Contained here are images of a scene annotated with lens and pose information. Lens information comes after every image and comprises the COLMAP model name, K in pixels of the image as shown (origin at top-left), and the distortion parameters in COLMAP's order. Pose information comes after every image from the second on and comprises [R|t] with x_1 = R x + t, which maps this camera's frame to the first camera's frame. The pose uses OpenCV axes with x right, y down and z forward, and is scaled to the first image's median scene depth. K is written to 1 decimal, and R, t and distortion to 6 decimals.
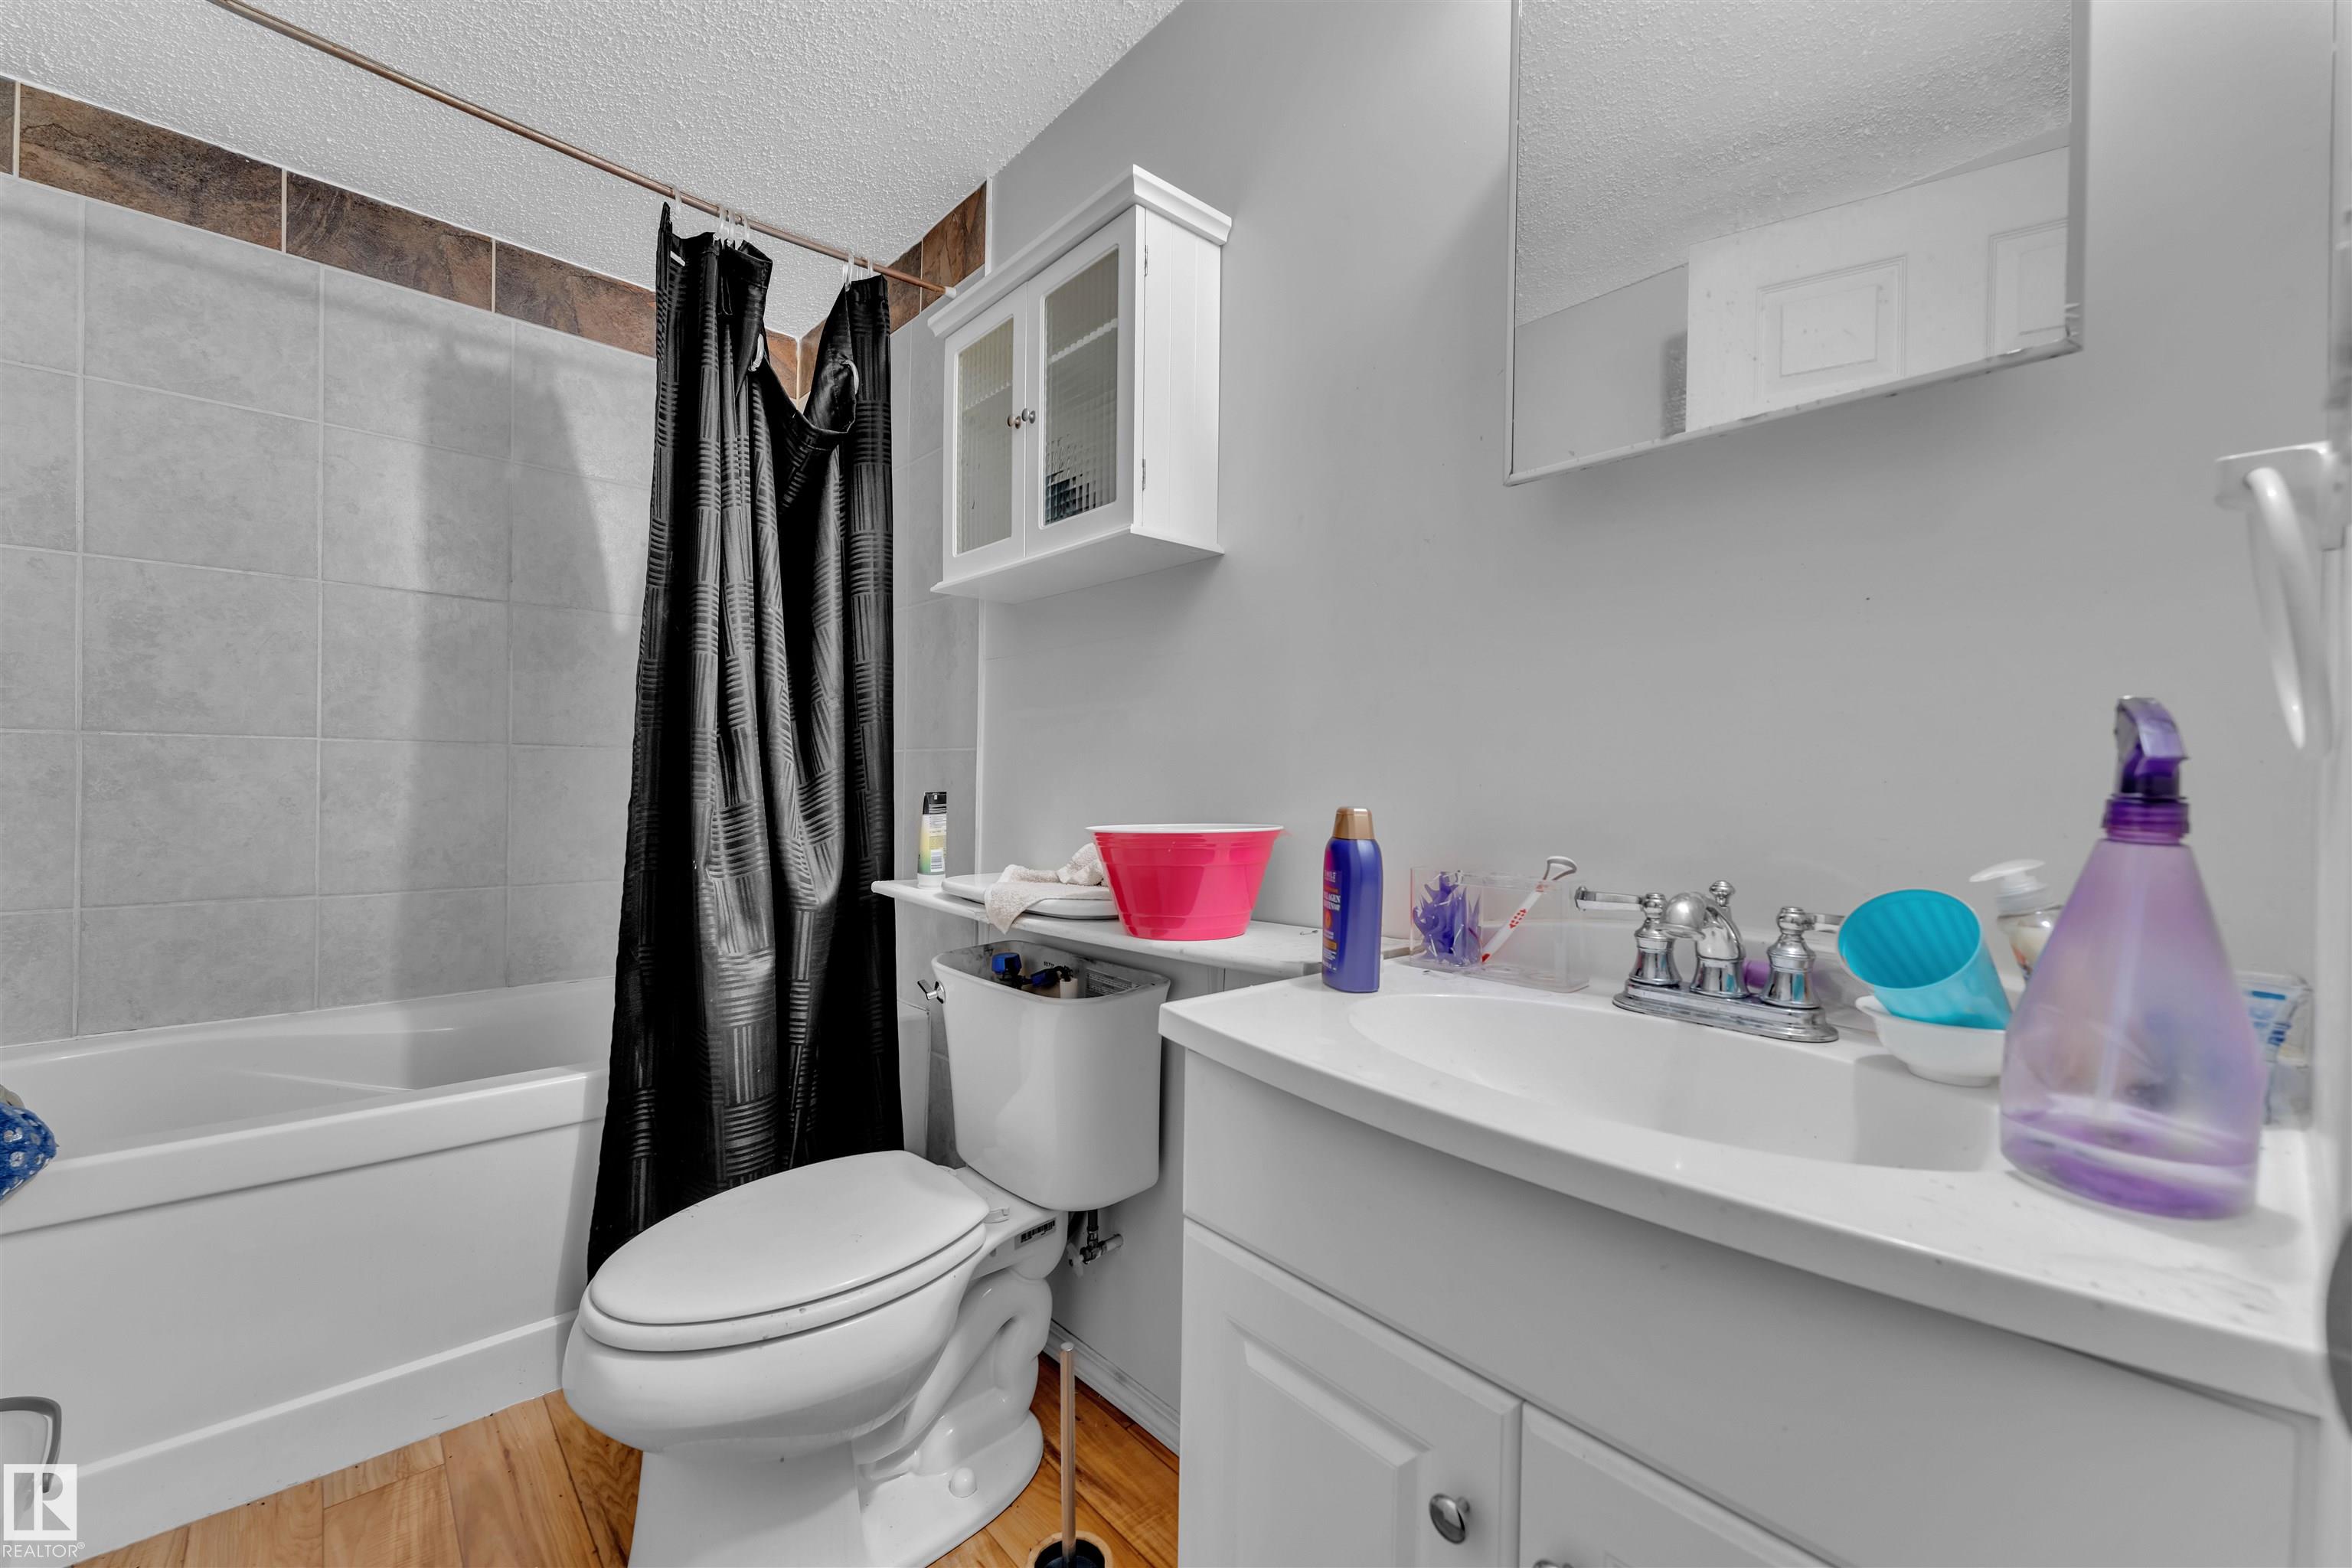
lens RADIAL K [[945.3, 0, 1178.6], [0, 945.3, 793.7], [0, 0, 1]] dist [-0.001253, -0.000104]
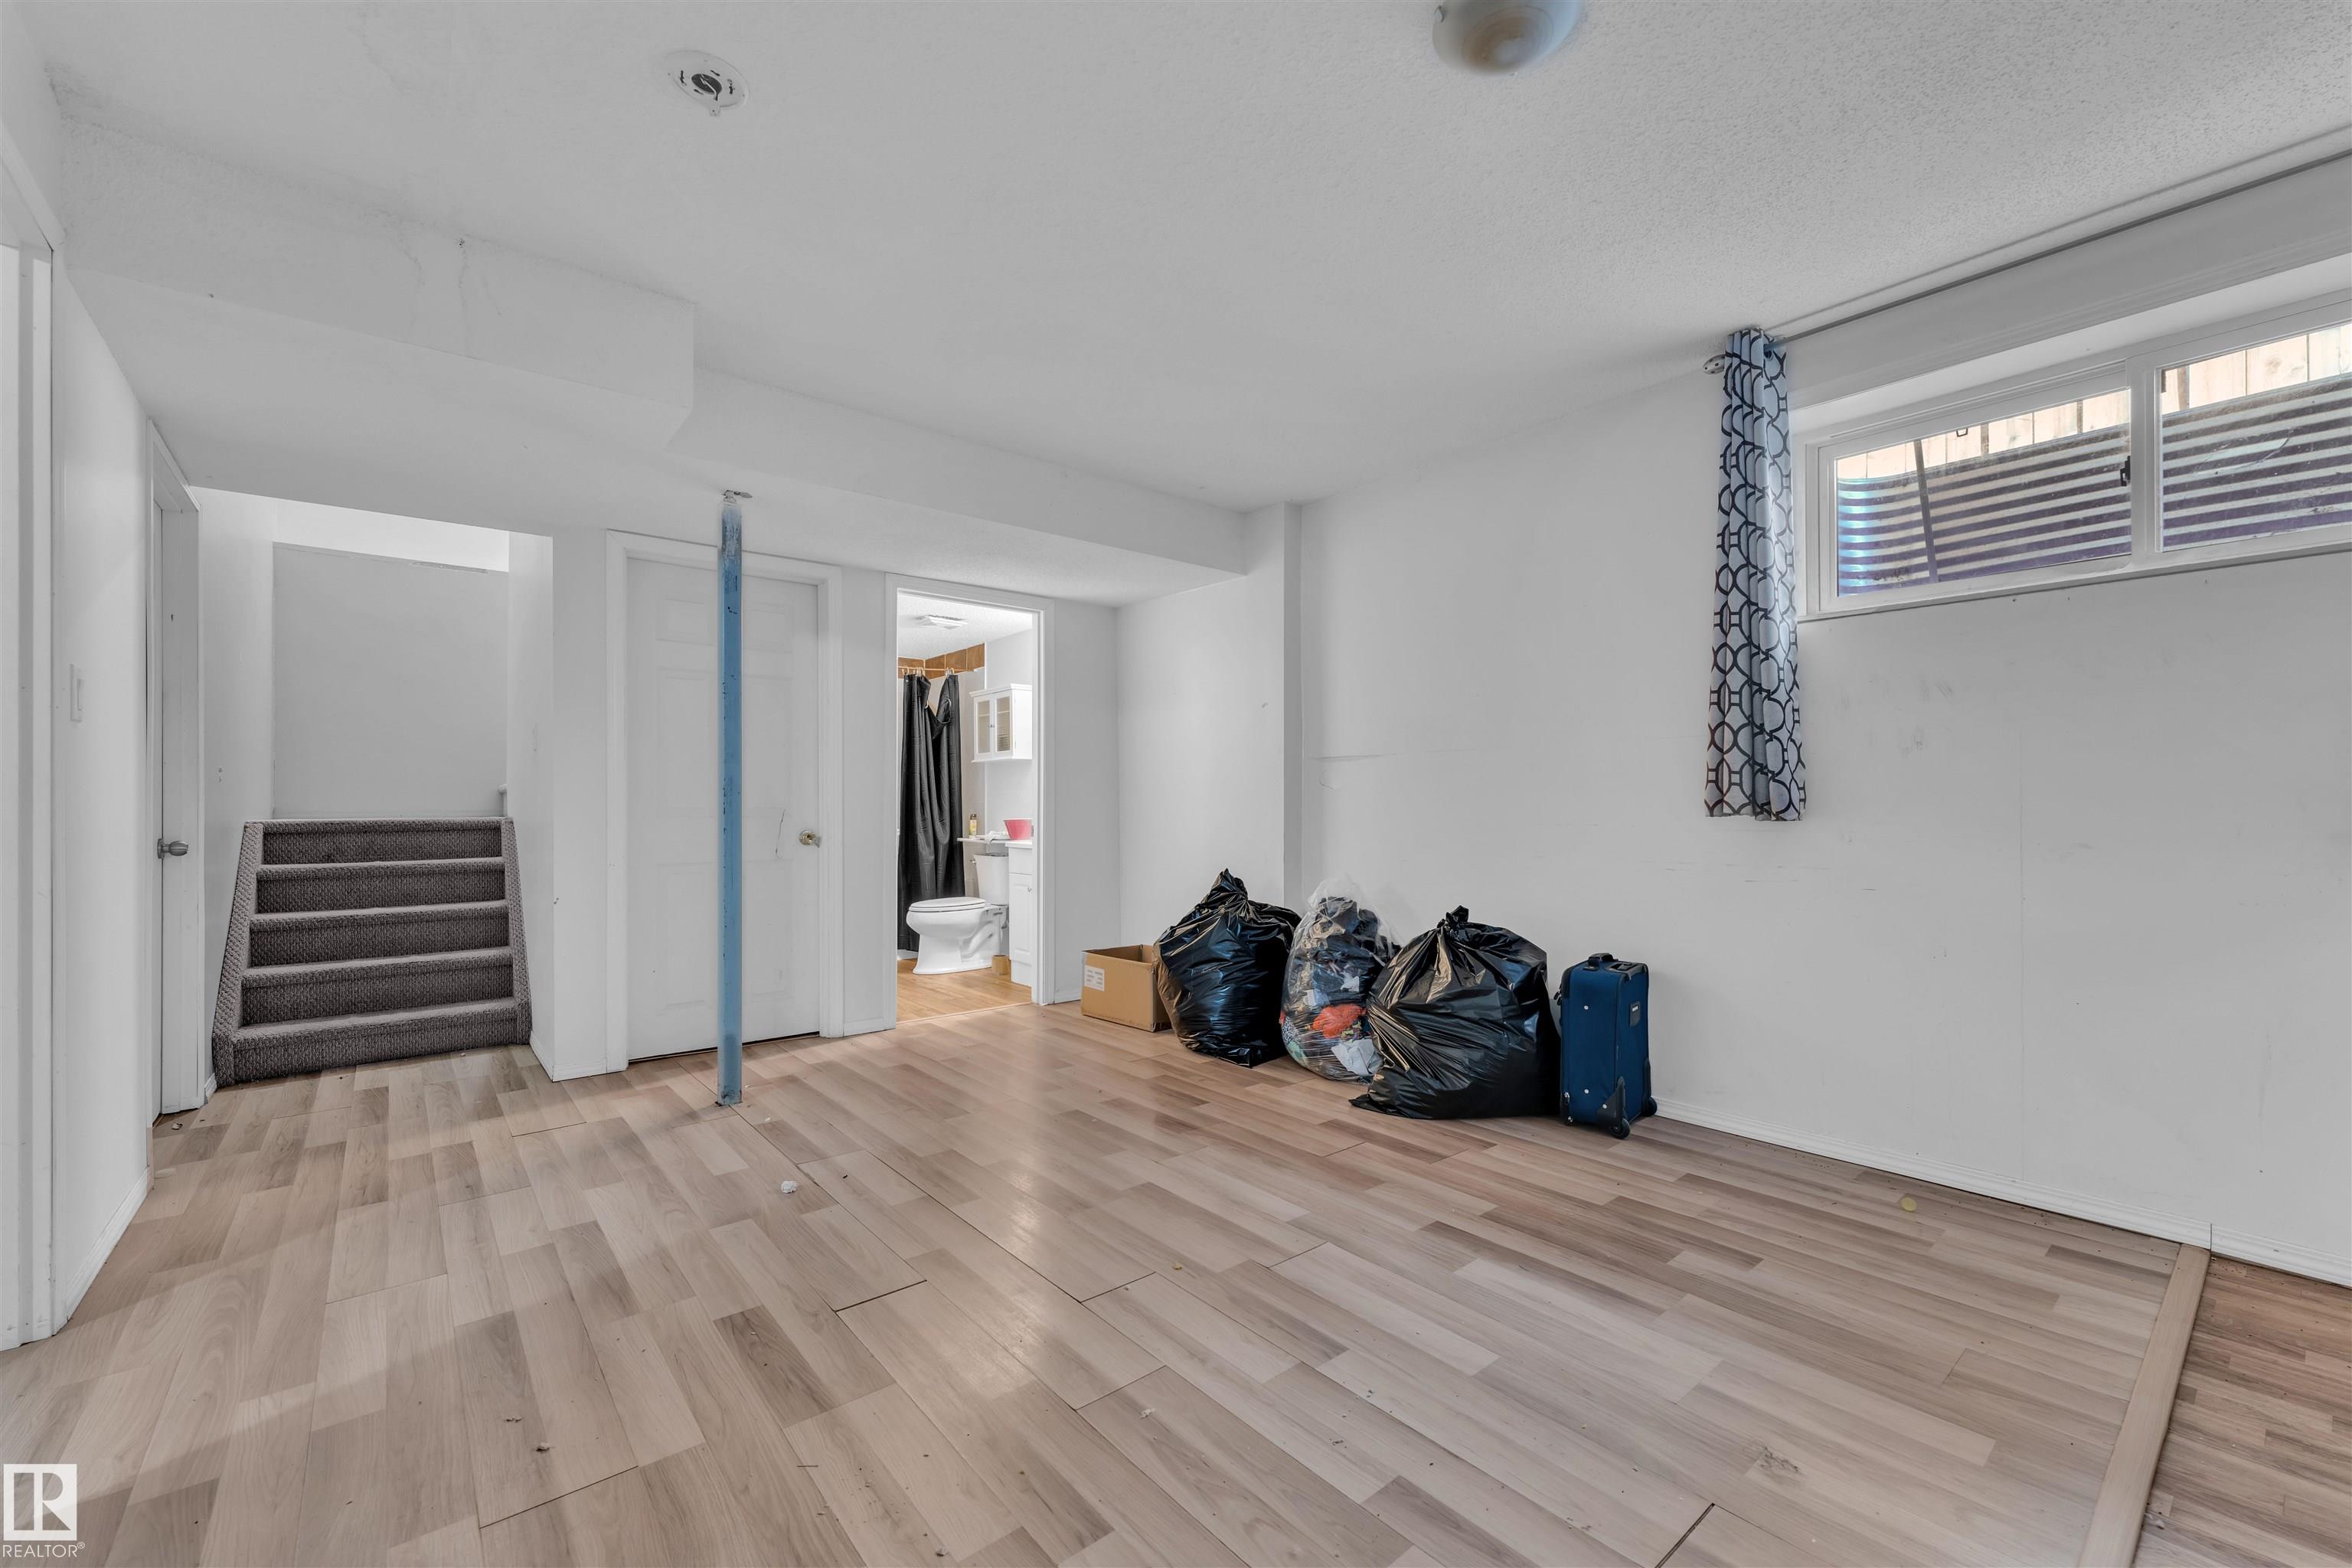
lens RADIAL K [[945.3, 0, 1178.6], [0, 945.3, 793.7], [0, 0, 1]] dist [-0.001253, -0.000104]
pose [[0.998244, -0.028396, -0.051985, 0.837628], [0.027127, 0.999320, -0.024955, 0.034747], [0.052658, 0.023501, 0.998336, -3.010226]]
